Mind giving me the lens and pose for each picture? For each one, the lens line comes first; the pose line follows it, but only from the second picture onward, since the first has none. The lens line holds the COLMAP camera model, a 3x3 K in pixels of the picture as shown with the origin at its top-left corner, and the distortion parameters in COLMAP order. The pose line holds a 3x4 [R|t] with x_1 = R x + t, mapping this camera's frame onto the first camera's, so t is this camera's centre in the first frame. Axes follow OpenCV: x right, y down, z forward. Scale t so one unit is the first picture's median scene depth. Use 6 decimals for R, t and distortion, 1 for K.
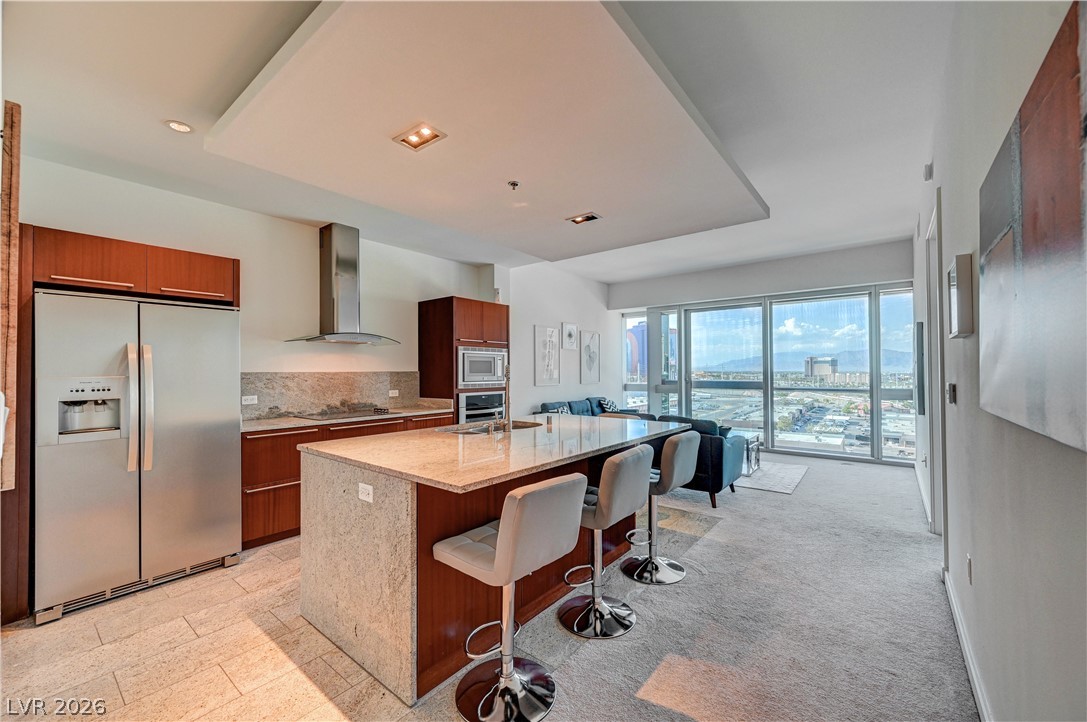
lens RADIAL K [[434.6, 0, 541.1], [0, 434.6, 365.5], [0, 0, 1]] dist [0.008960, -0.000133]
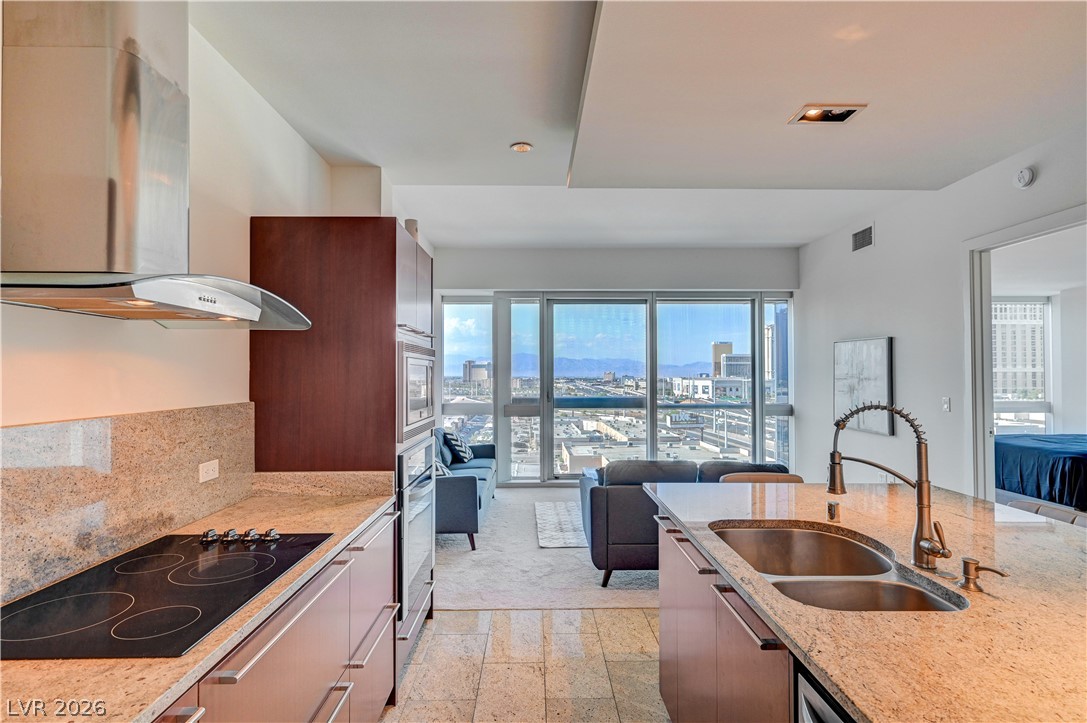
lens RADIAL K [[548.3, 0, 539.1], [0, 548.3, 361.8], [0, 0, 1]] dist [-0.000429, -0.000327]
pose [[0.768334, 0.017398, 0.639812, -0.333607], [-0.009667, 0.999832, -0.015579, -0.013798], [-0.639976, 0.005785, 0.768373, 0.406411]]
